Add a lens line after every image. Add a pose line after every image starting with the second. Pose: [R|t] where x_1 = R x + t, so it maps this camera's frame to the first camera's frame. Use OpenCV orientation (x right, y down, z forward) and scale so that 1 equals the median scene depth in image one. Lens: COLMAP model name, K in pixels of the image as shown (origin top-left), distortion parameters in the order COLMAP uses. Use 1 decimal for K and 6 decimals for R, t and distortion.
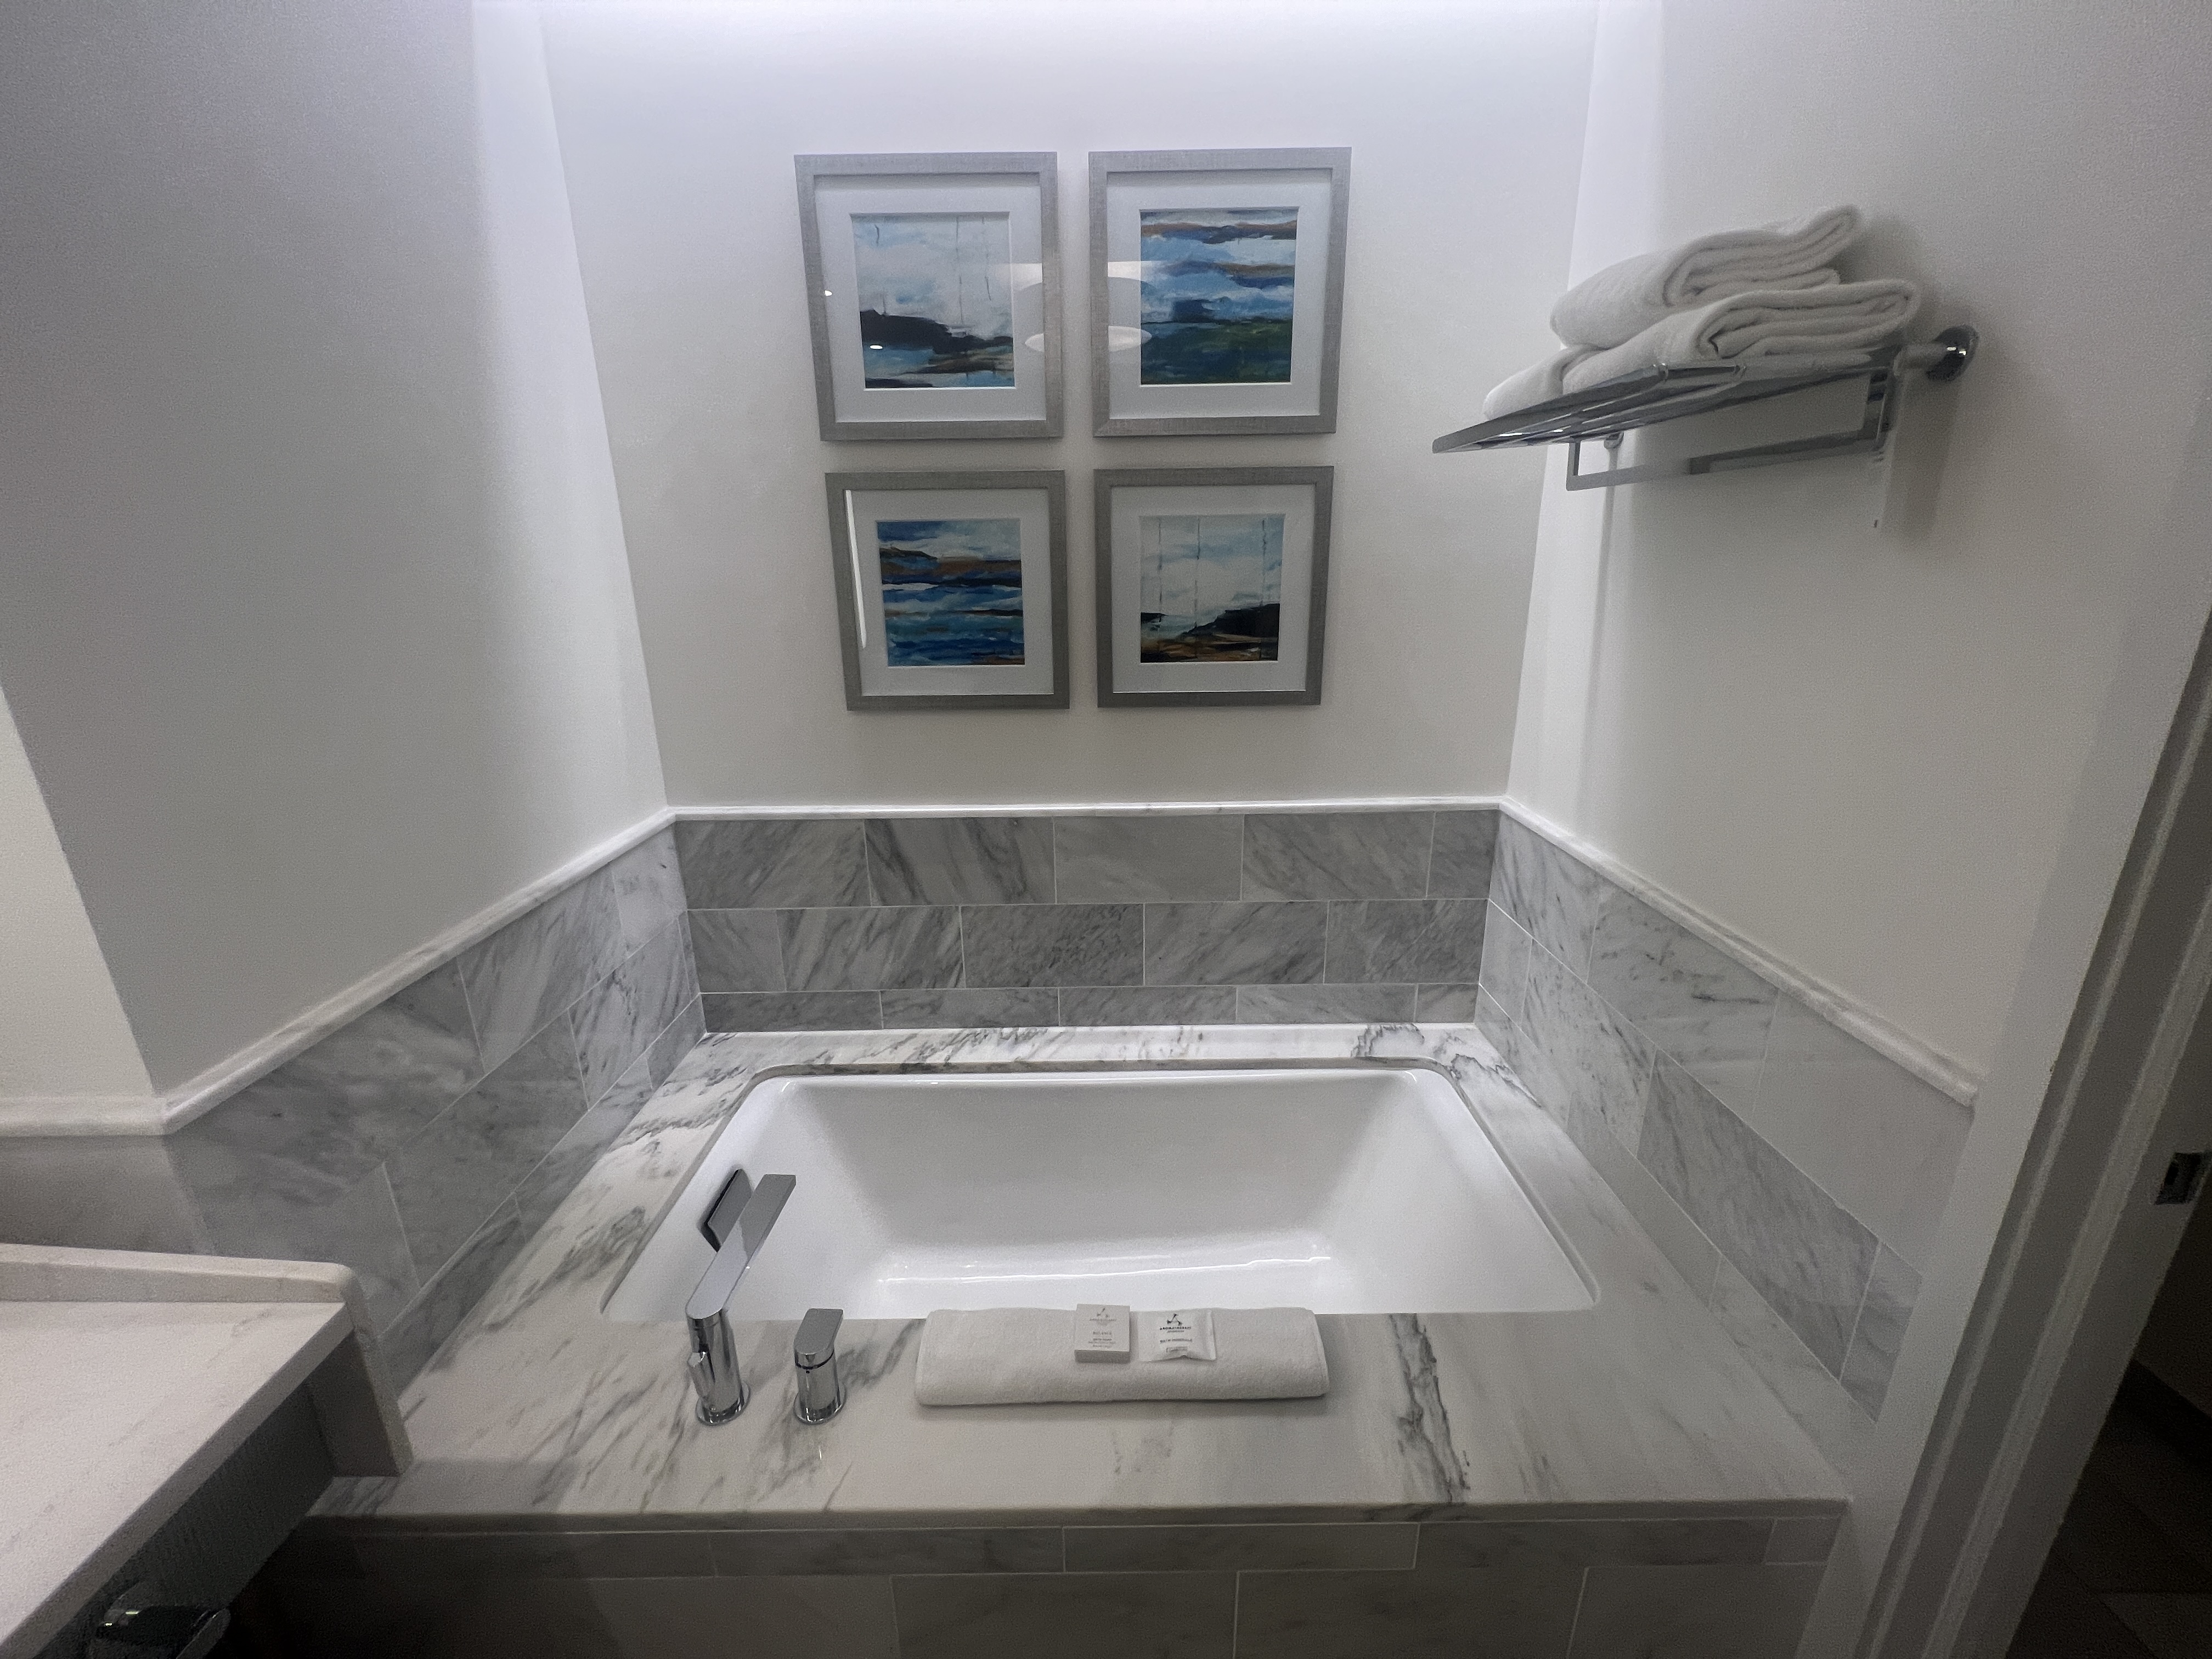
lens RADIAL K [[878.1, 0, 1105.2], [0, 878.1, 827.1], [0, 0, 1]] dist [-0.002458, -0.000026]
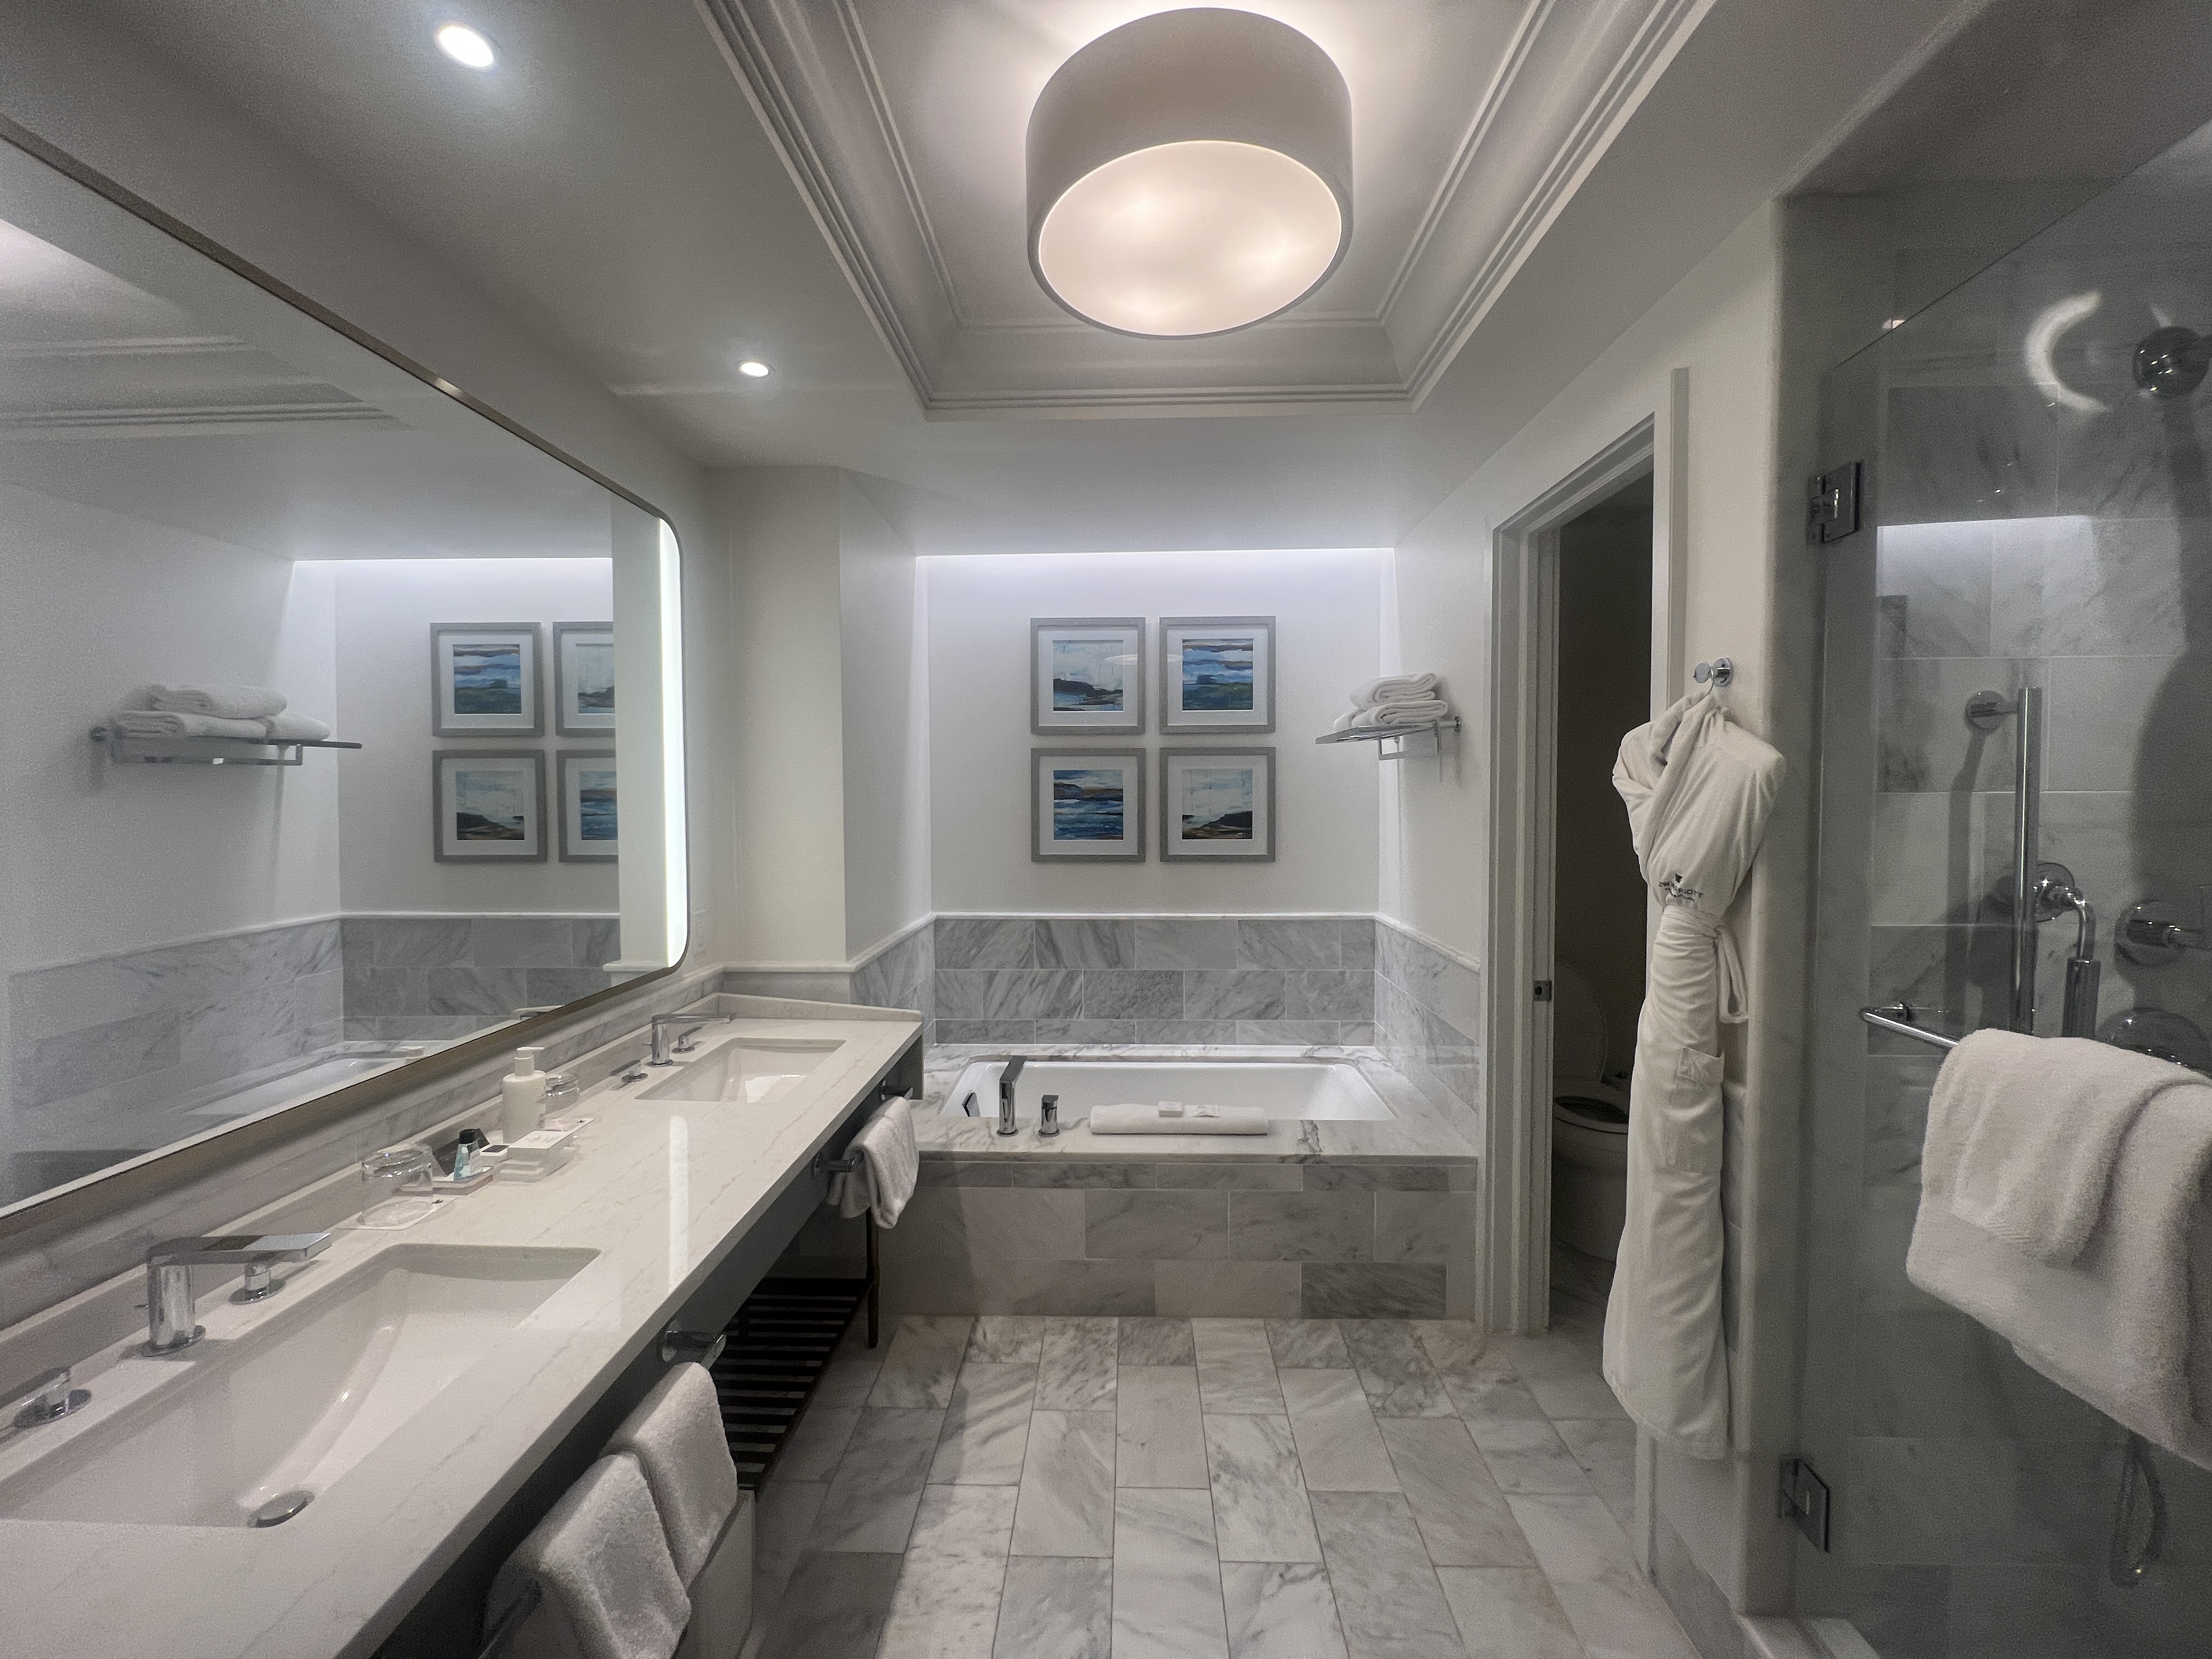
lens RADIAL K [[878.1, 0, 1103.4], [0, 878.1, 822.9], [0, 0, 1]] dist [-0.002458, -0.000026]
pose [[0.999349, 0.011139, -0.034306, -0.069986], [-0.019701, 0.965277, -0.260485, 0.295956], [0.030213, 0.260992, 0.964868, -0.923262]]
